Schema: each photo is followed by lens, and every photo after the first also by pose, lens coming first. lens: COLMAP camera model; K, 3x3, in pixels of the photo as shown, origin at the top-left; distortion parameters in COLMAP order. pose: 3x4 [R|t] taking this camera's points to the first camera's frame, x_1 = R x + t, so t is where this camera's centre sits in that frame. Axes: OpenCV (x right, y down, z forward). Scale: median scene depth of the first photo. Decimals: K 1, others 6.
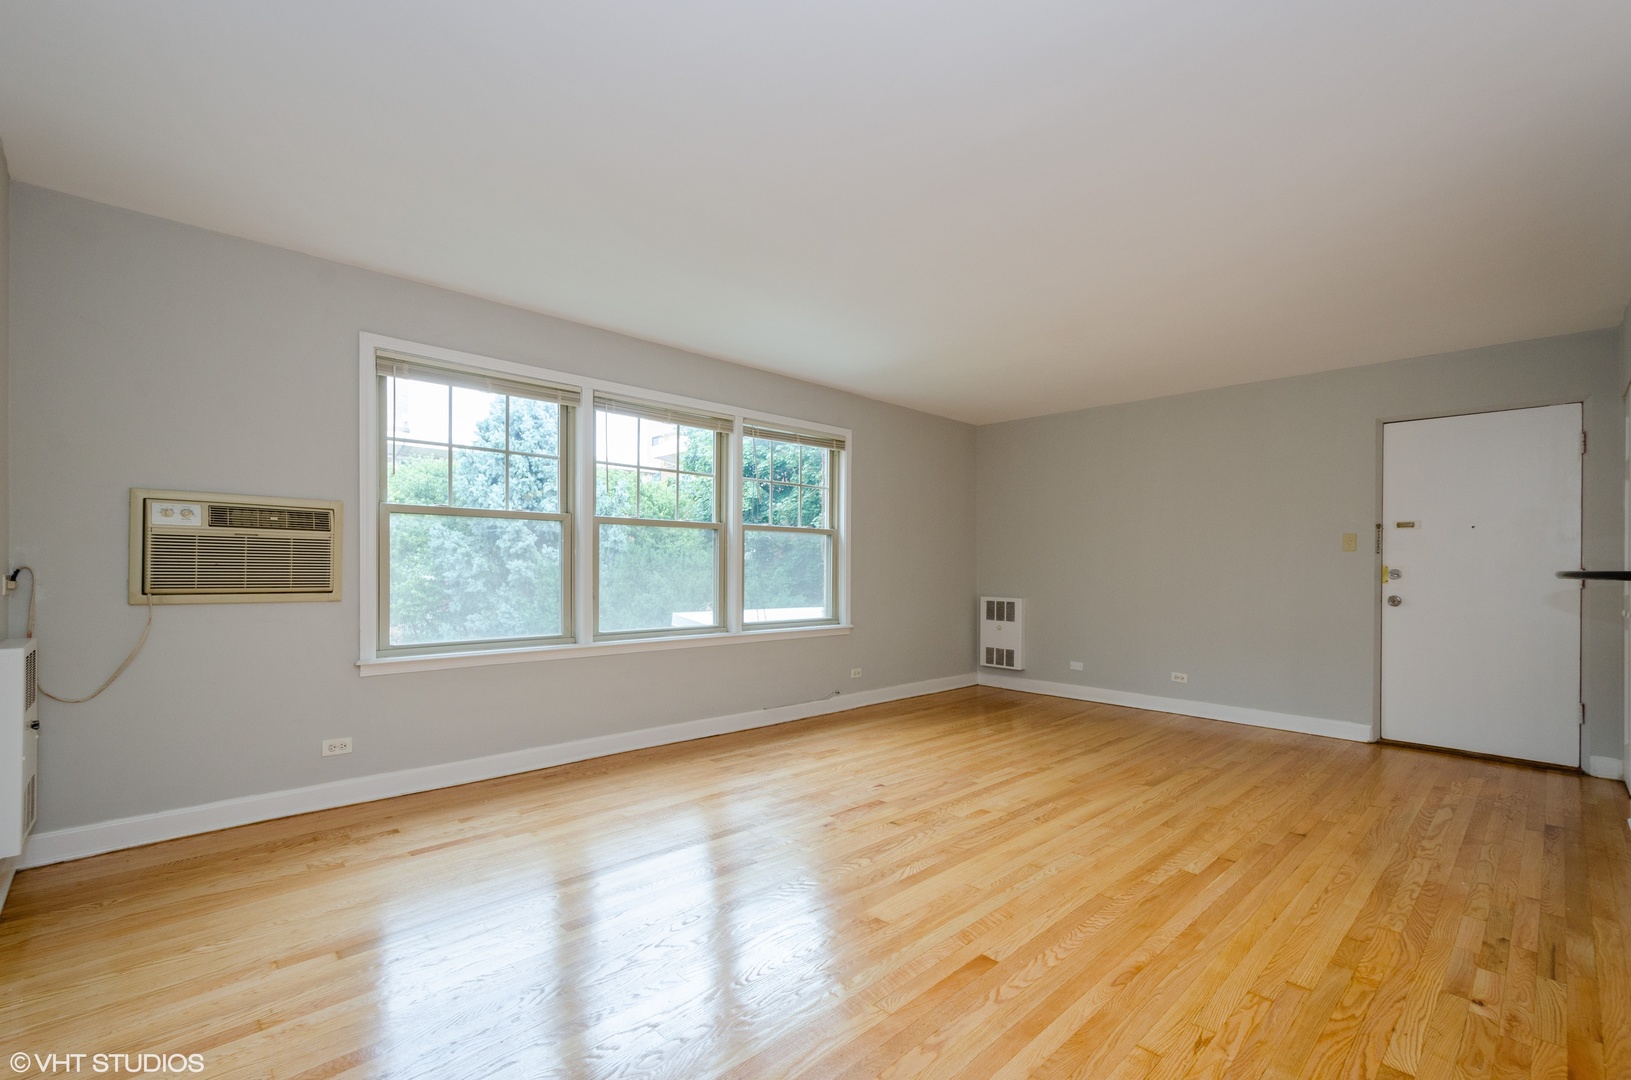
lens RADIAL K [[720.3, 0, 798.4], [0, 720.3, 569.2], [0, 0, 1]] dist [0.017819, -0.001473]
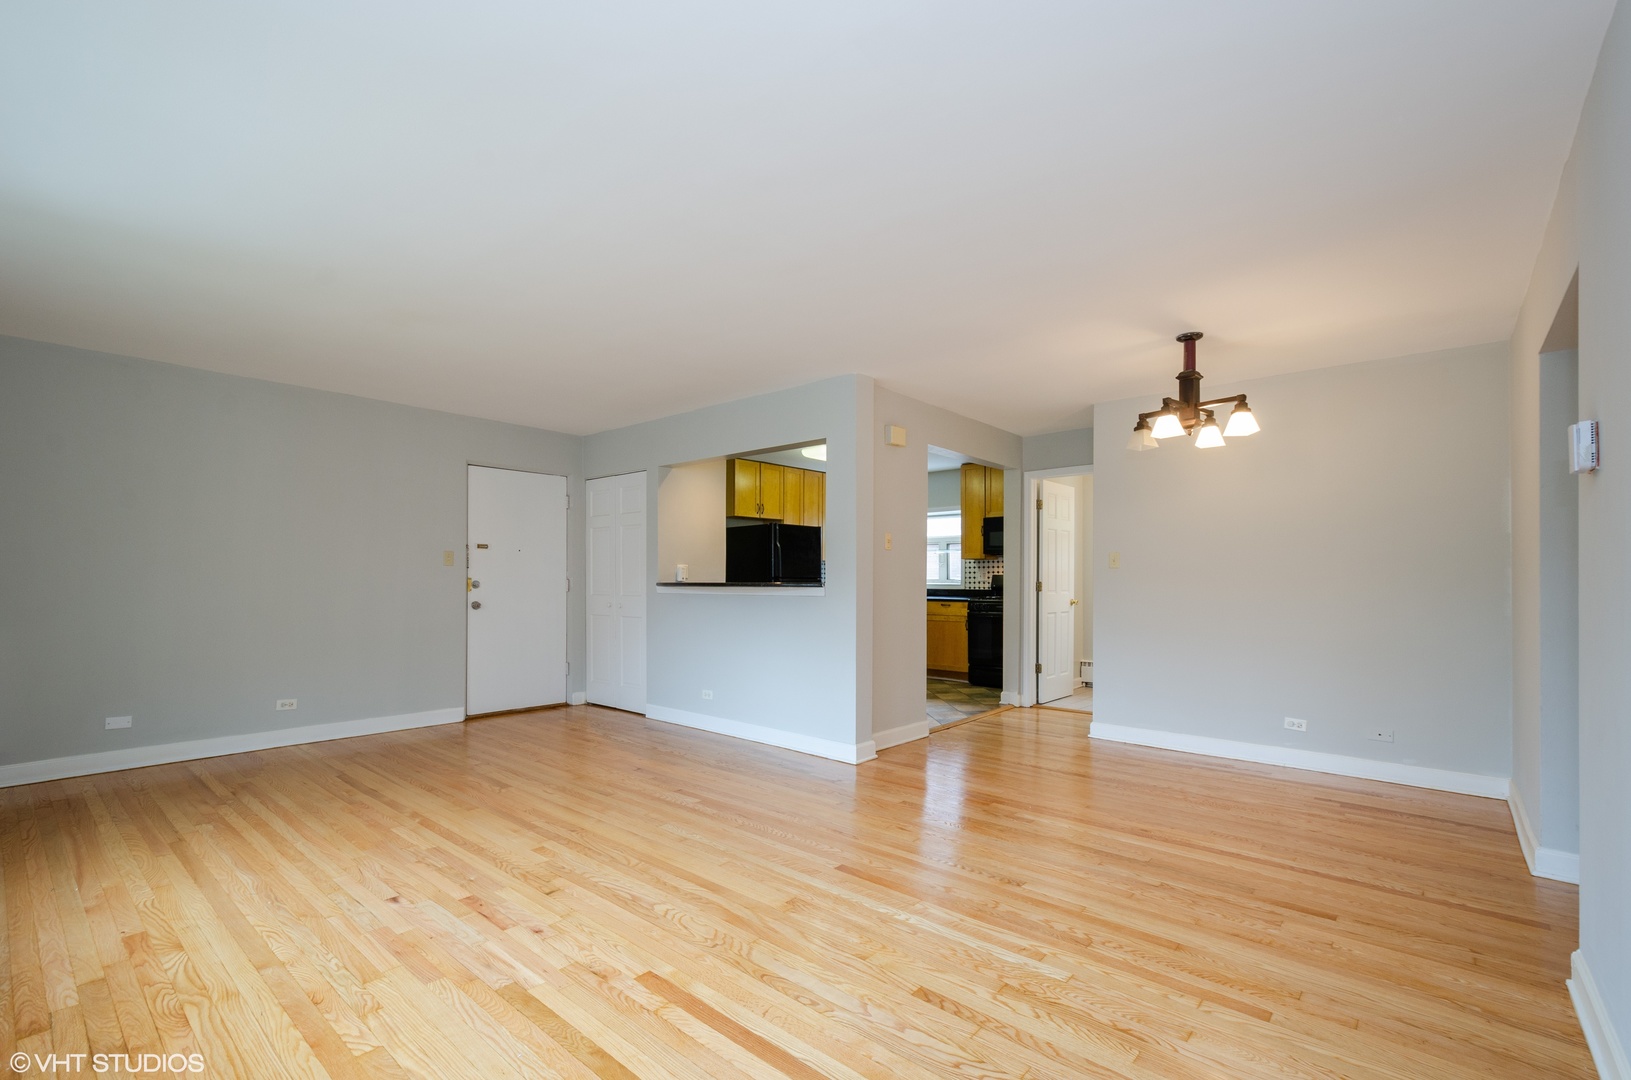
lens RADIAL K [[720.3, 0, 810.0], [0, 720.3, 581.7], [0, 0, 1]] dist [0.017819, -0.001473]
pose [[-0.095401, -0.010137, 0.995387, -0.537988], [0.001321, 0.999946, 0.010310, -0.011112], [-0.995438, 0.002299, -0.095383, 0.578894]]
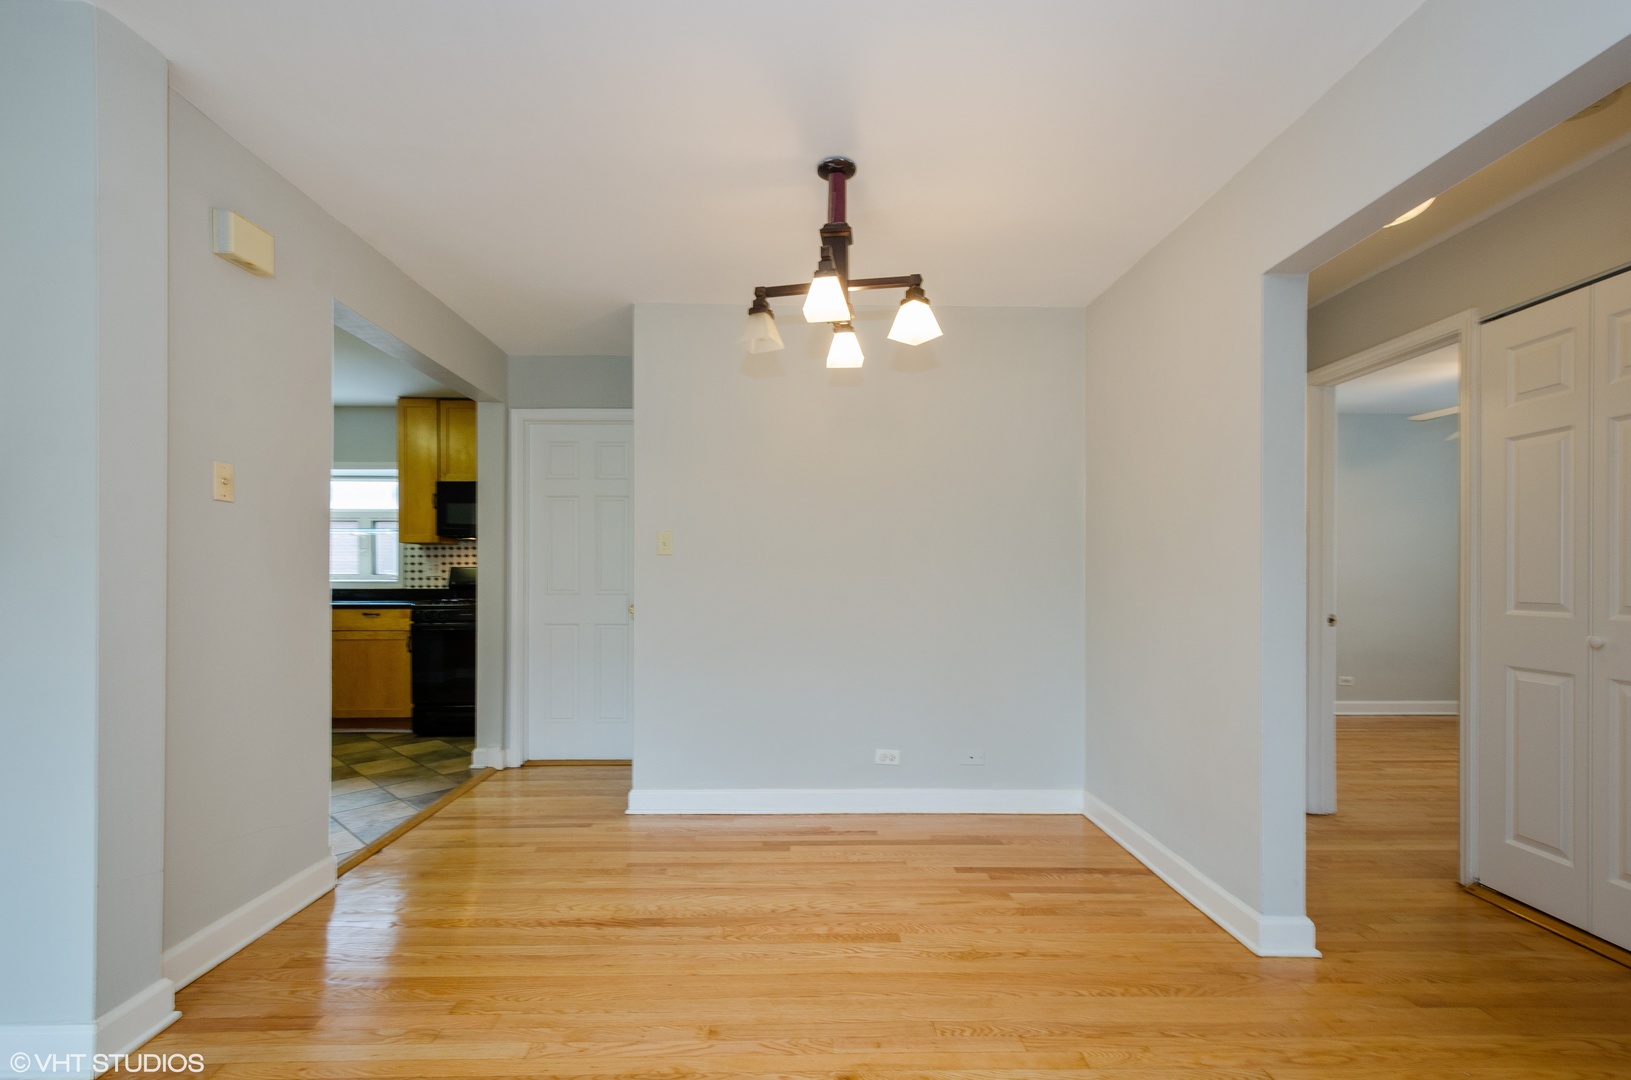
lens RADIAL K [[720.3, 0, 805.1], [0, 720.3, 572.4], [0, 0, 1]] dist [0.017819, -0.001473]
pose [[-0.734983, -0.001603, 0.678084, -0.050825], [-0.001644, 0.999998, 0.000582, -0.001731], [-0.678084, -0.000687, -0.734984, 0.444615]]
